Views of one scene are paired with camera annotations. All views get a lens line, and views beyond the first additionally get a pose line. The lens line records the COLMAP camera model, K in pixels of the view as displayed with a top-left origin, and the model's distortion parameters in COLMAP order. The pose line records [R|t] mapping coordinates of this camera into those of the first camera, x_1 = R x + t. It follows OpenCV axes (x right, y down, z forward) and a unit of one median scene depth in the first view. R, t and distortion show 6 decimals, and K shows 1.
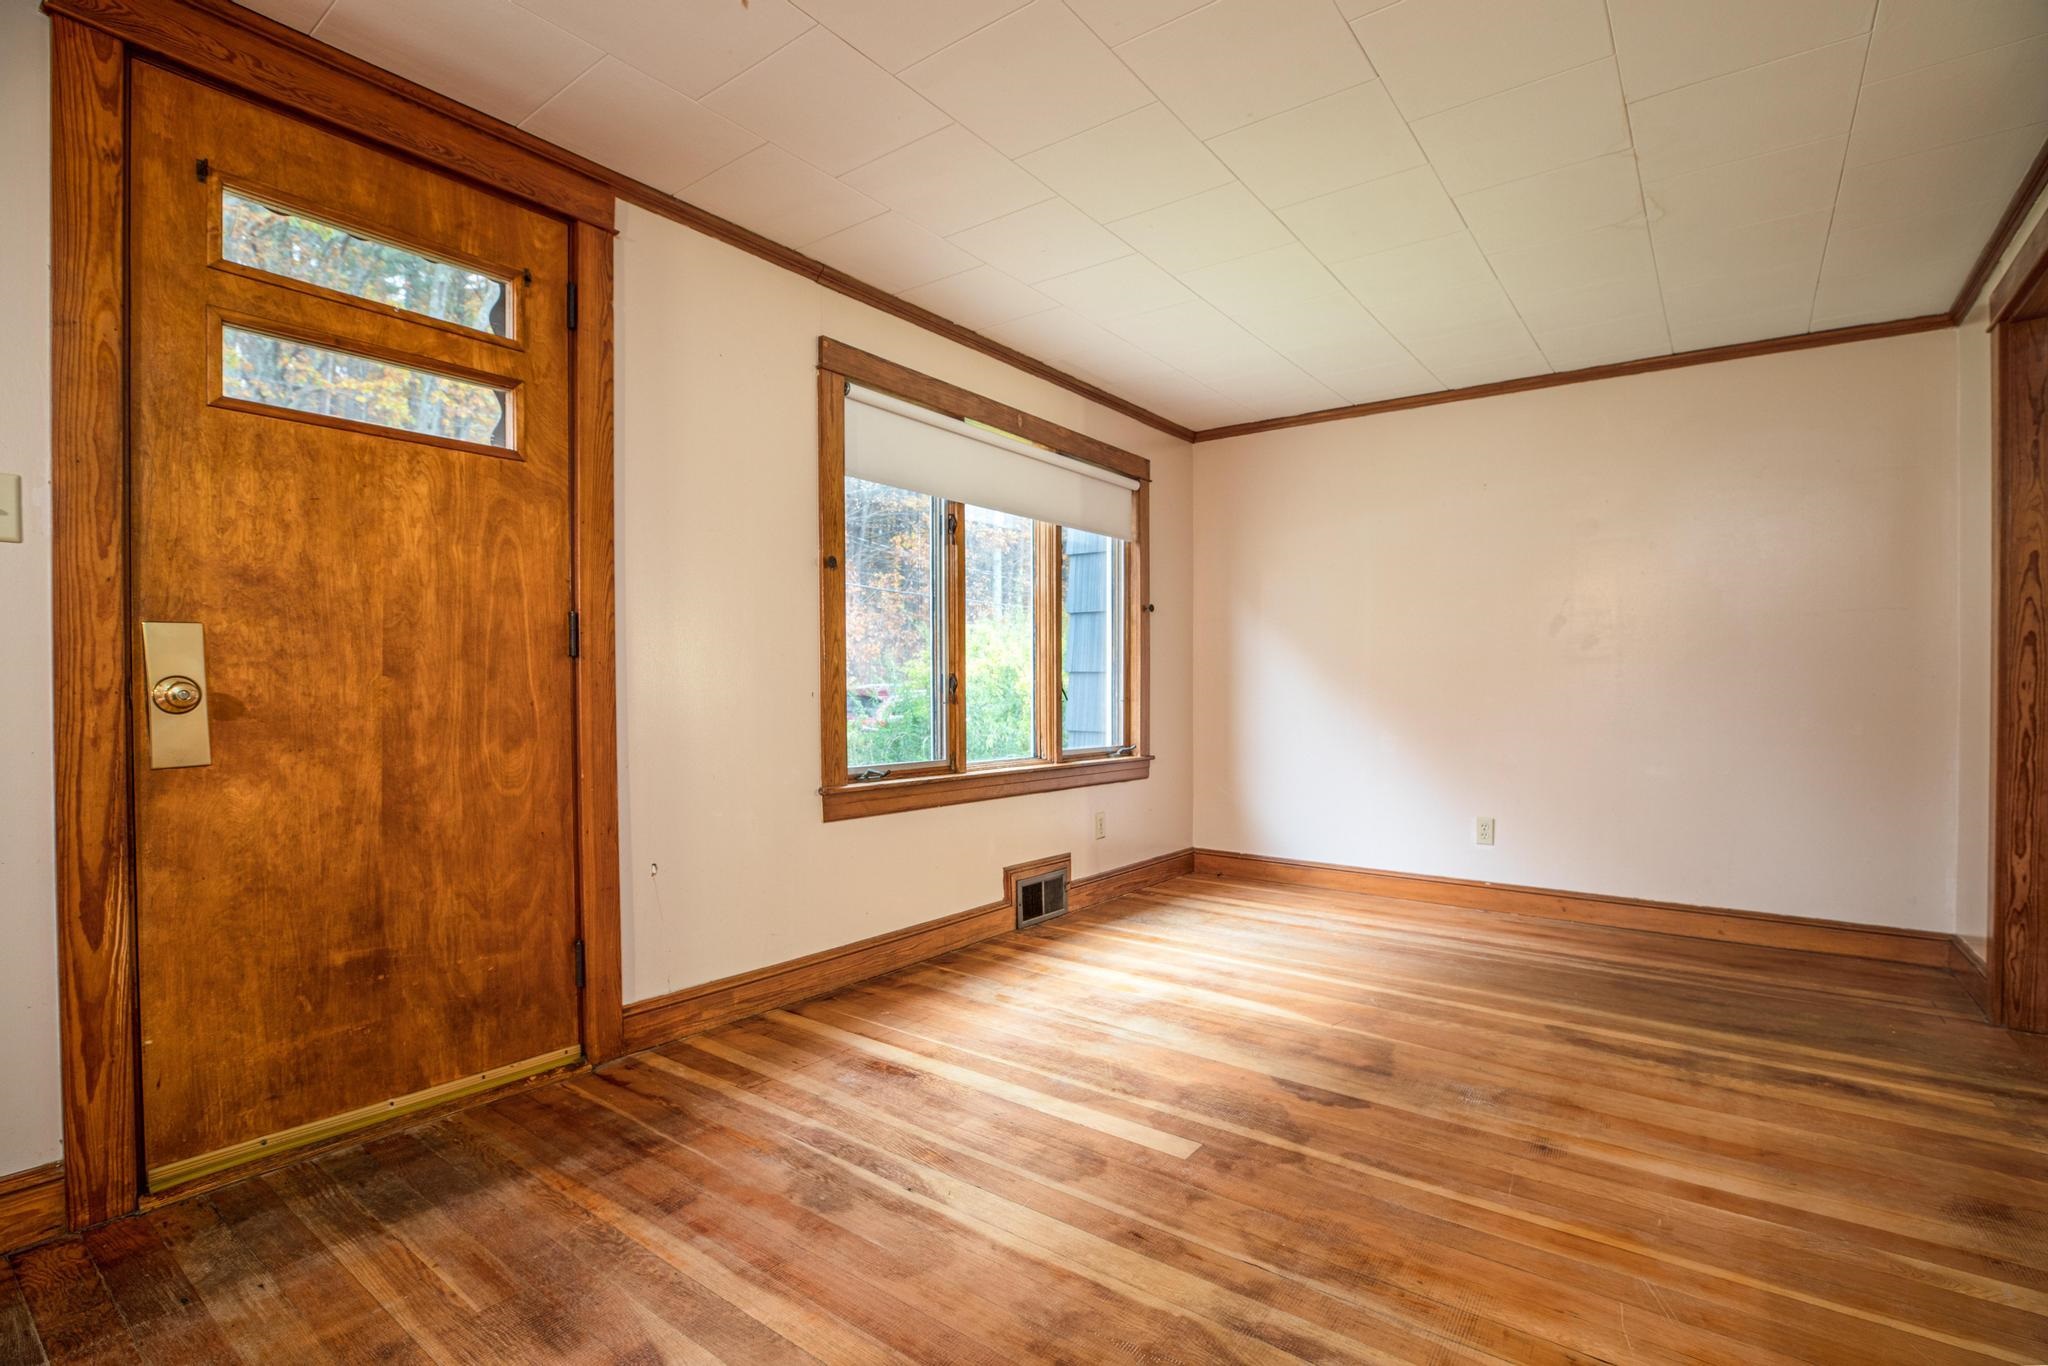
lens RADIAL K [[950.1, 0, 1012.4], [0, 950.1, 700.9], [0, 0, 1]] dist [-0.050610, 0.015163]
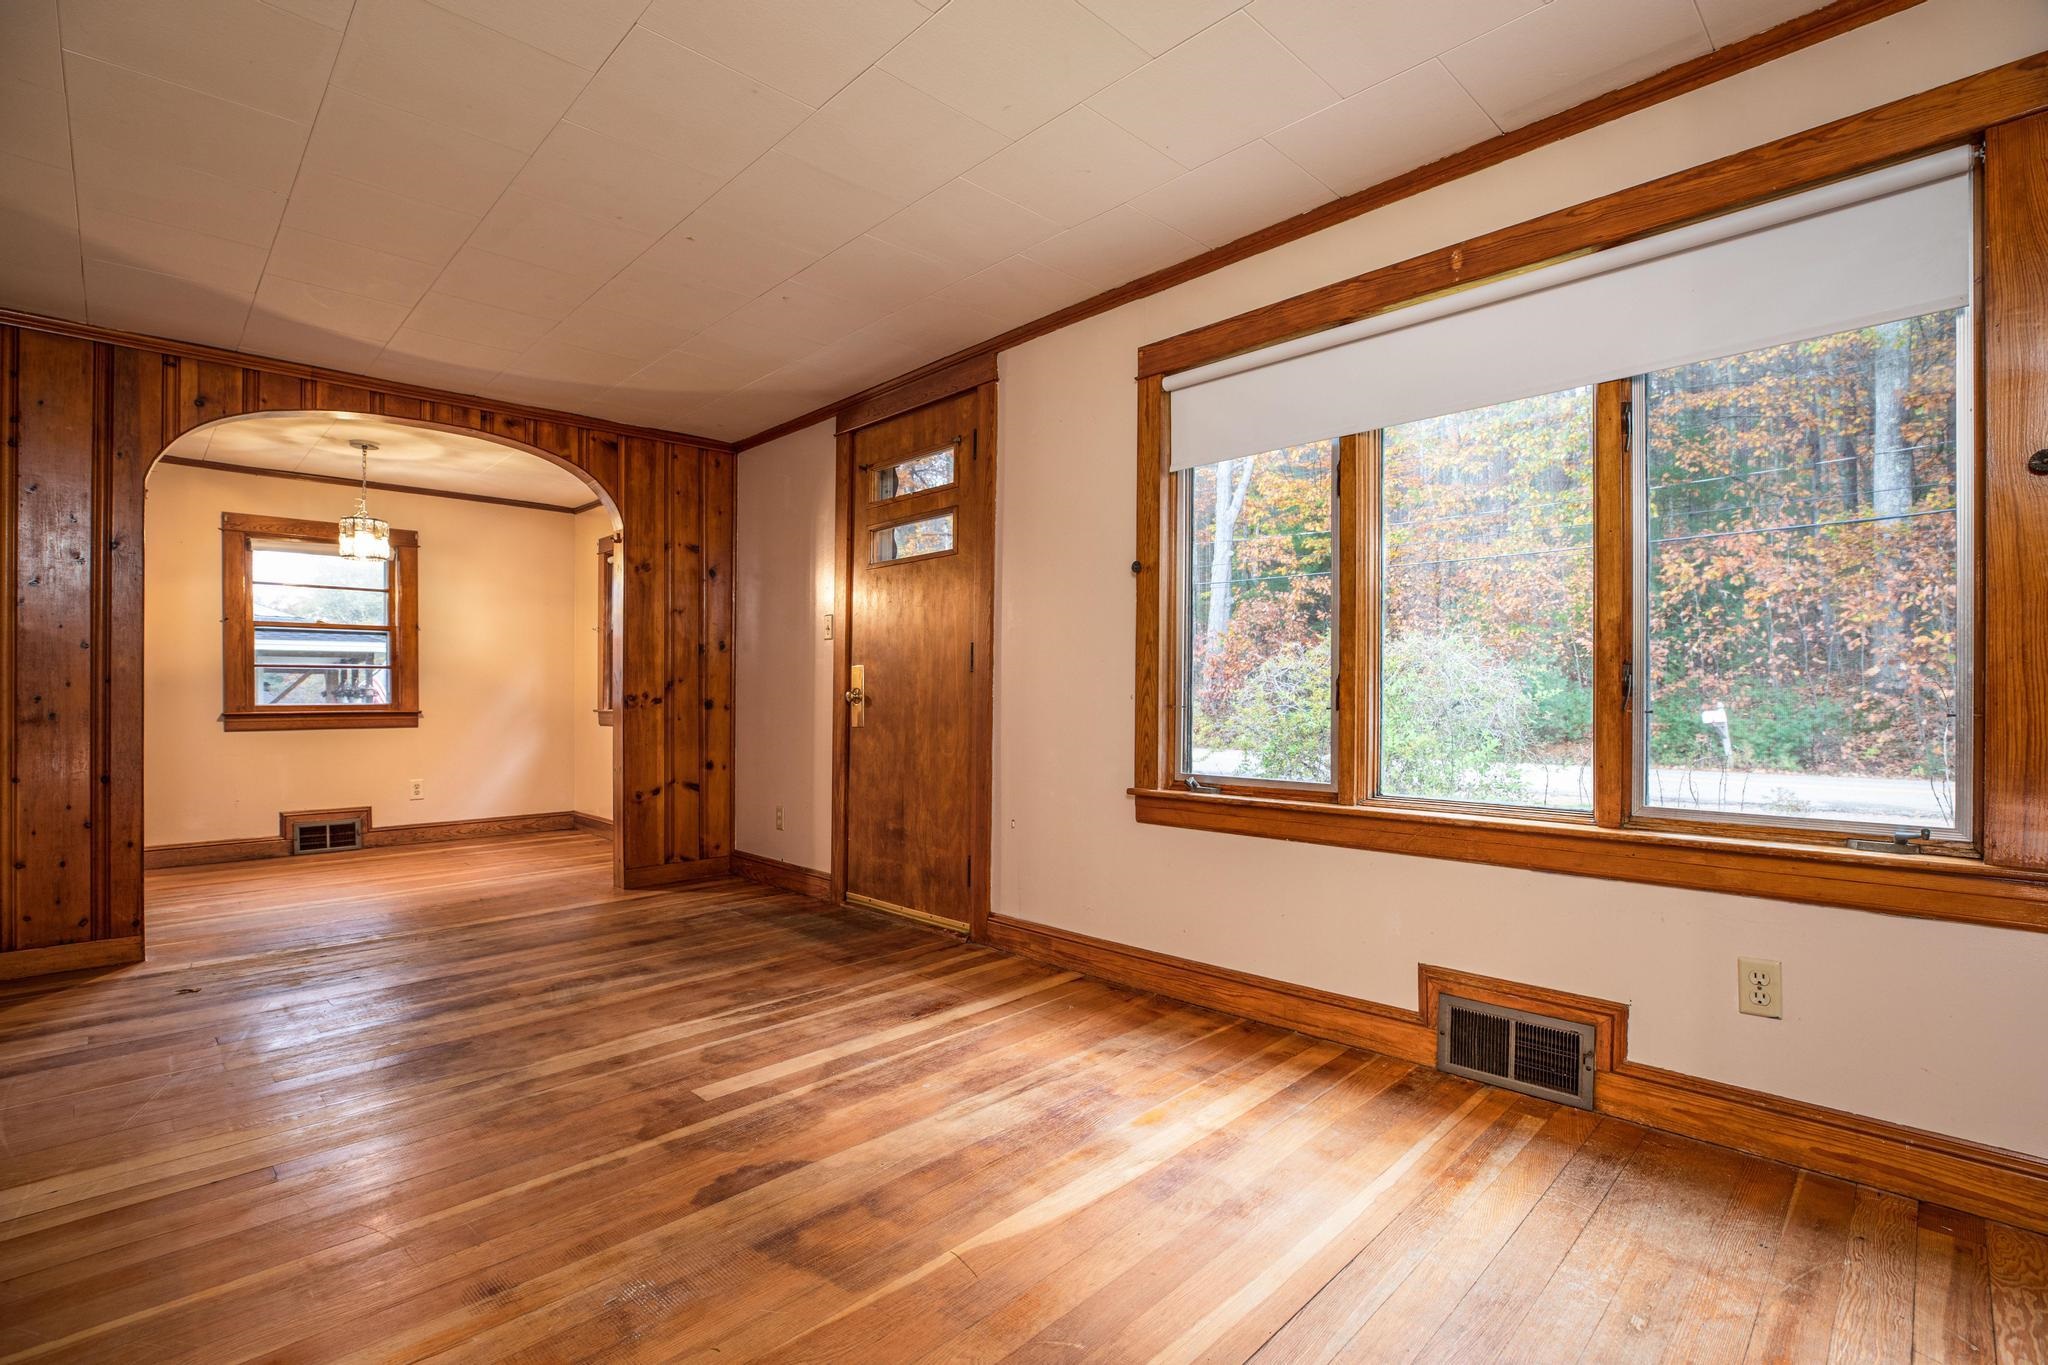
lens RADIAL K [[950.1, 0, 1012.4], [0, 950.1, 700.4], [0, 0, 1]] dist [-0.050610, 0.015163]
pose [[-0.146190, 0.006635, -0.989234, 1.073486], [-0.008096, 0.999936, 0.007903, -0.014063], [0.989223, 0.009164, -0.146127, 1.303788]]
